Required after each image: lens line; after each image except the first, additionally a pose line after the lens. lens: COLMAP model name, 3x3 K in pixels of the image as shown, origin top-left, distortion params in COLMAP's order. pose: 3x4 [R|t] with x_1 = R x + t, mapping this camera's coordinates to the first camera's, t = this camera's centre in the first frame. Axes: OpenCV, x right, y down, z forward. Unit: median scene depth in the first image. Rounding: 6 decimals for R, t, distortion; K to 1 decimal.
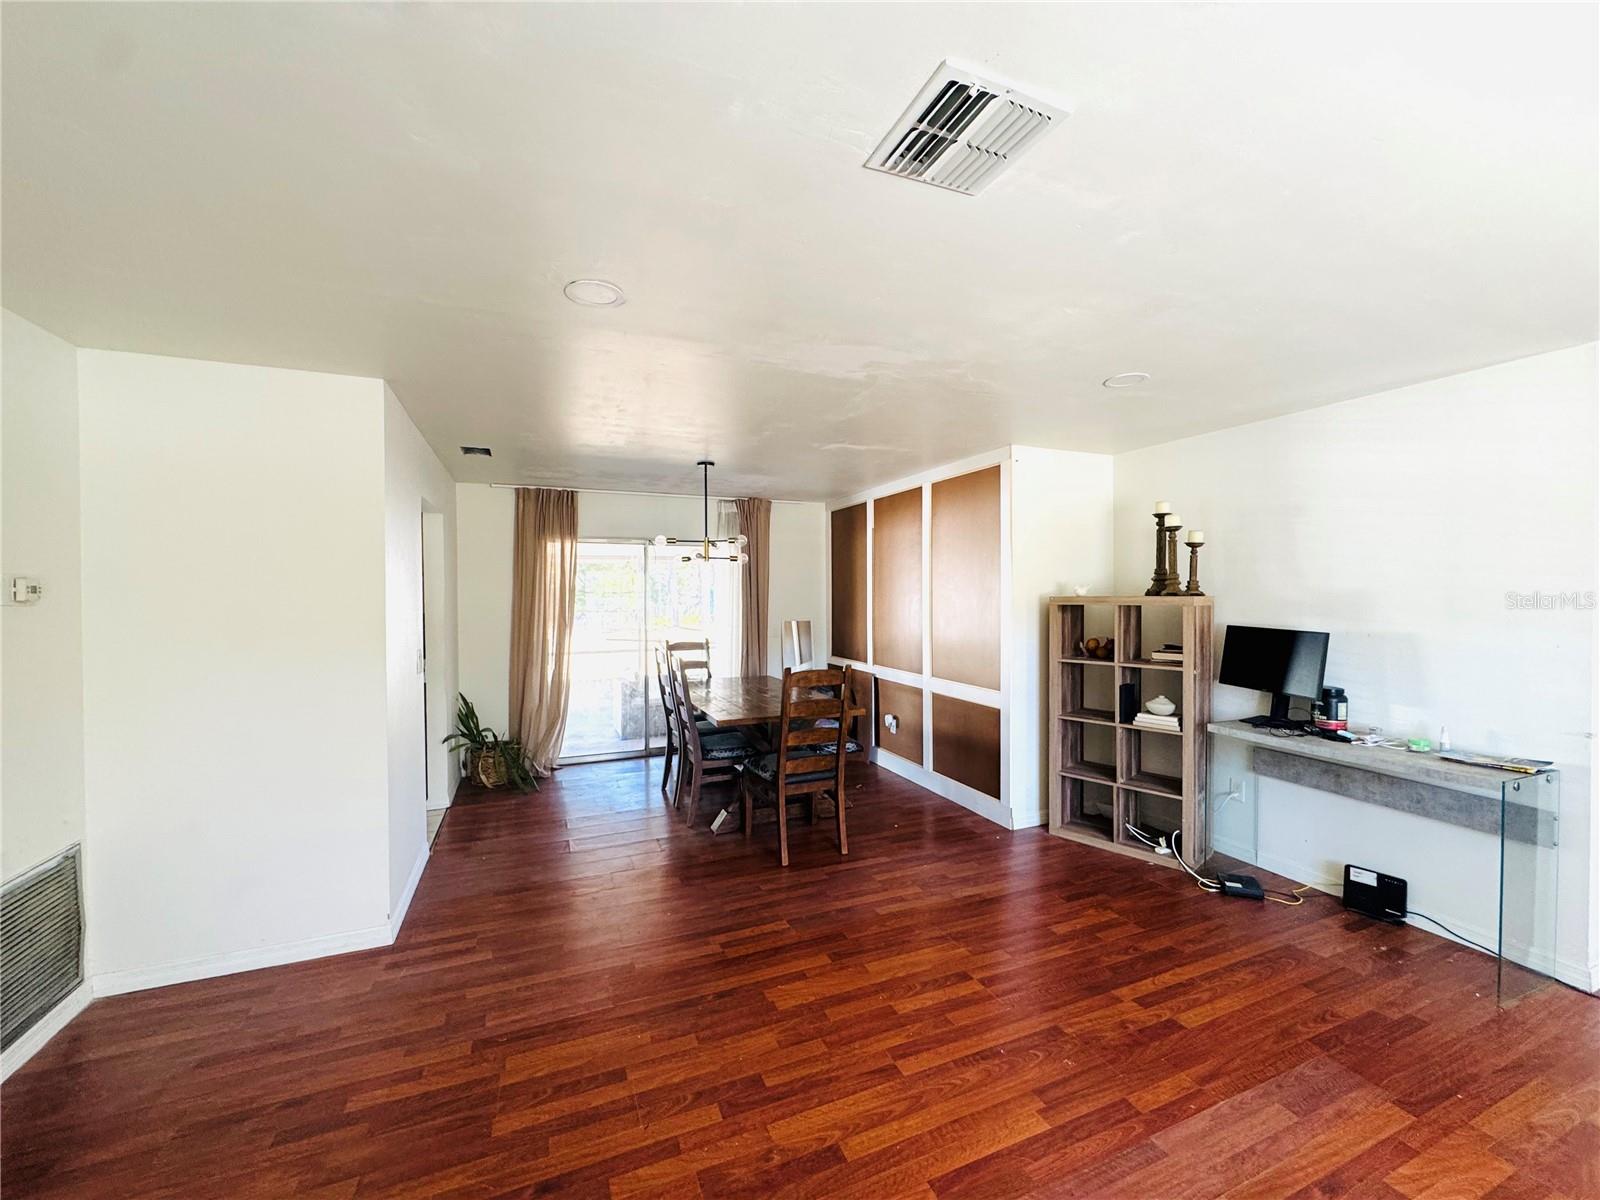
lens RADIAL K [[643.2, 0, 798.2], [0, 643.2, 601.0], [0, 0, 1]] dist [-0.000885, -0.000281]
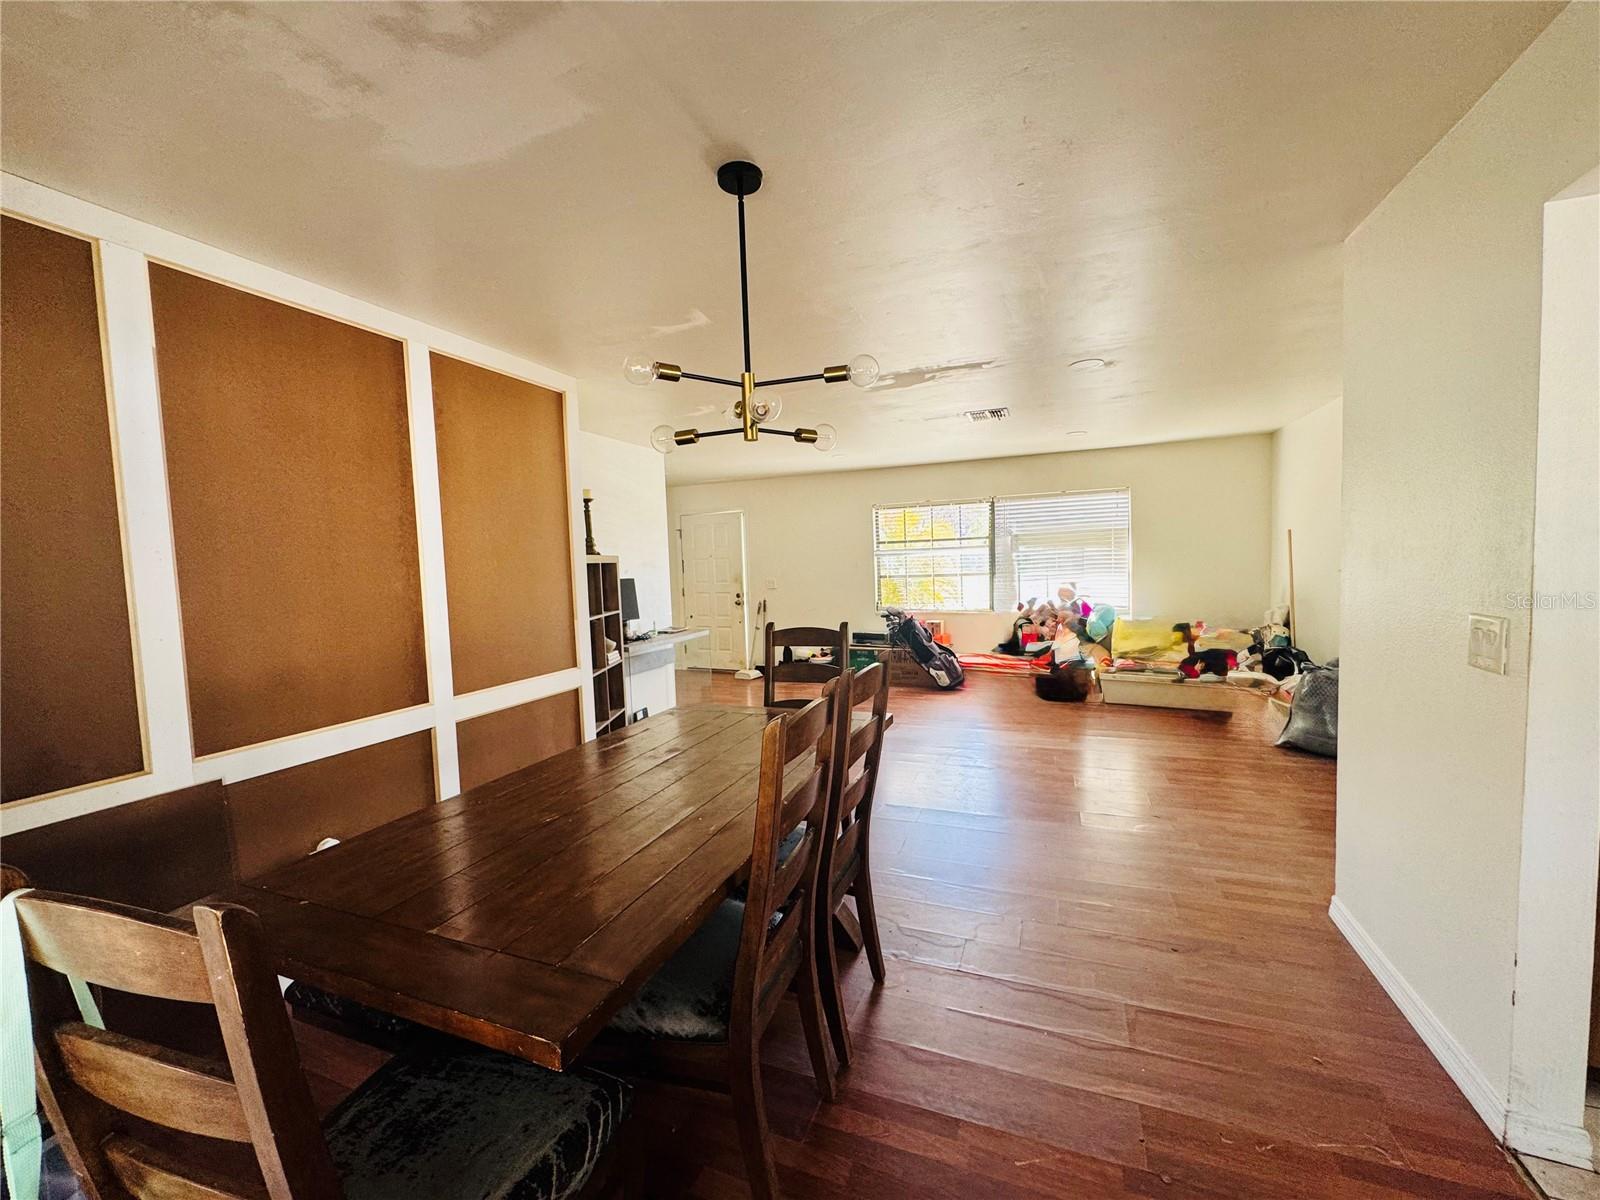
lens RADIAL K [[643.2, 0, 798.2], [0, 643.2, 601.0], [0, 0, 1]] dist [-0.000885, -0.000281]
pose [[-0.712906, -0.013542, 0.701129, -0.534917], [0.050315, 0.996249, 0.070401, 0.010299], [-0.699452, 0.085467, -0.709551, 1.542363]]
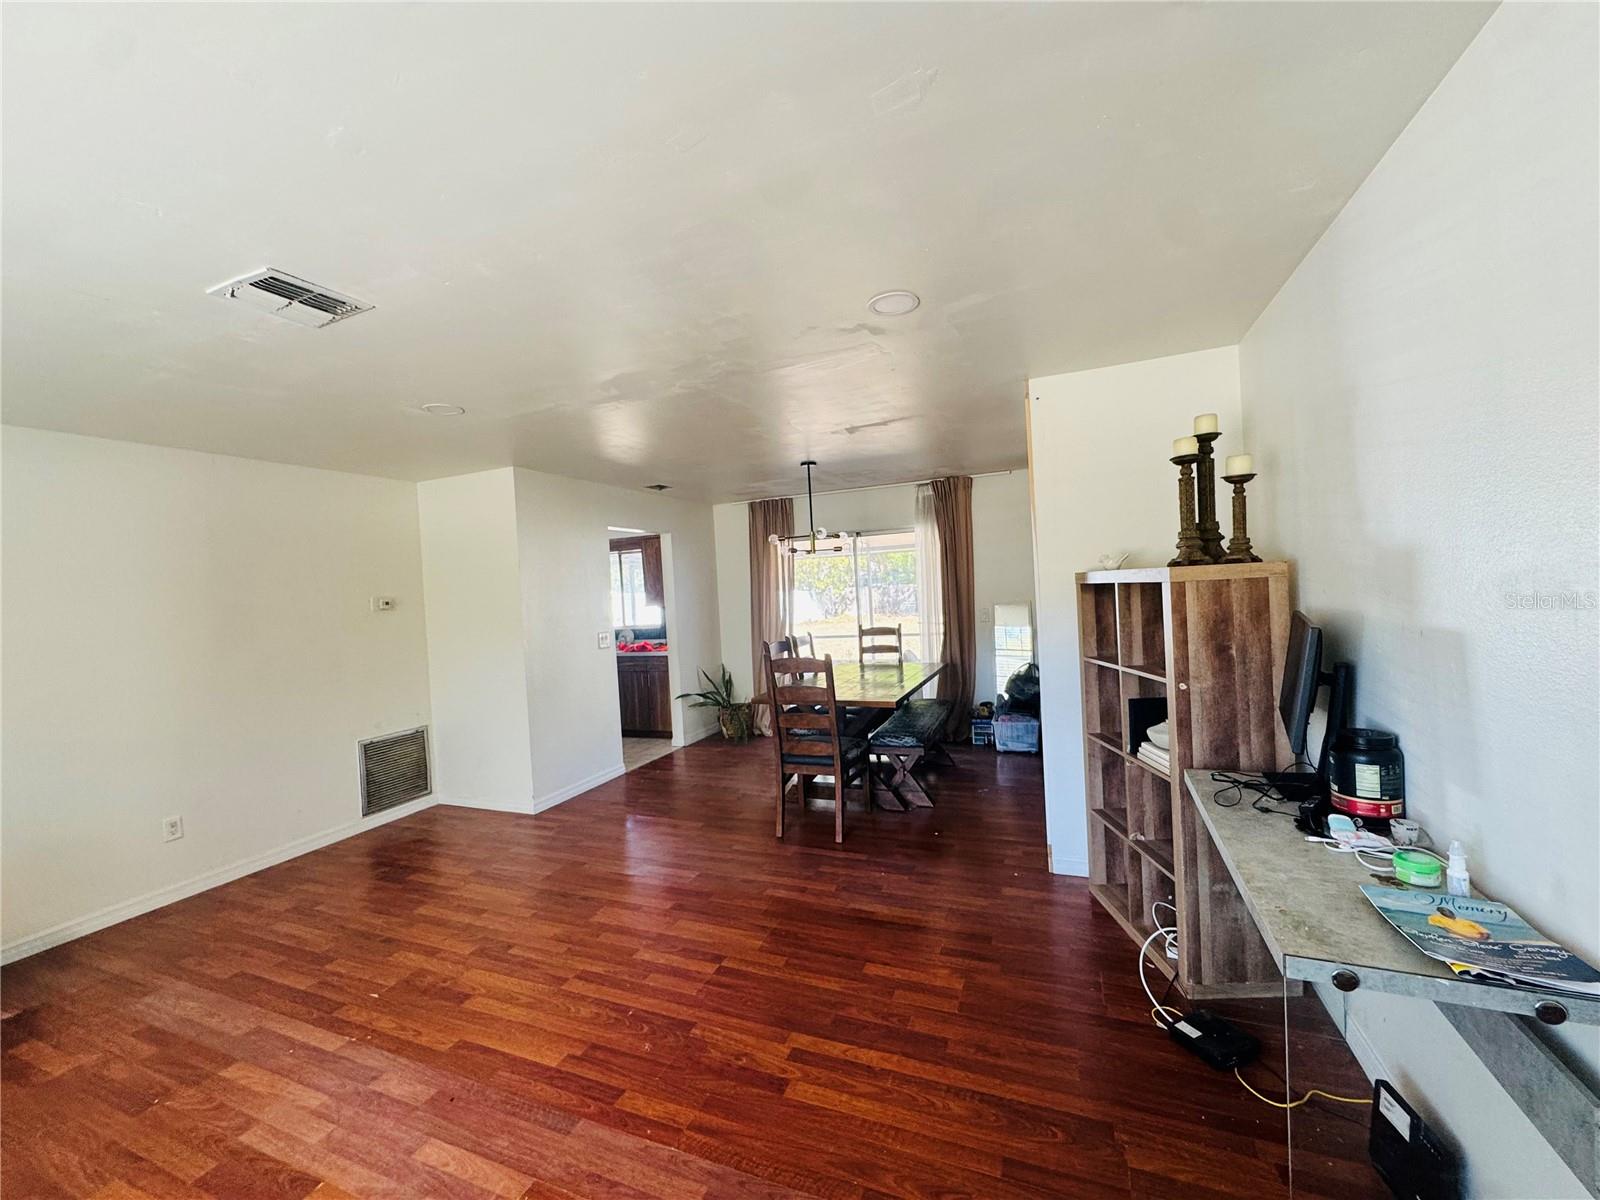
lens RADIAL K [[643.2, 0, 798.2], [0, 643.2, 601.0], [0, 0, 1]] dist [-0.000885, -0.000281]
pose [[0.699217, -0.020136, -0.714626, 0.760308], [0.042657, 0.998997, 0.013588, 0.001986], [0.713636, -0.039984, 0.699374, 0.274199]]
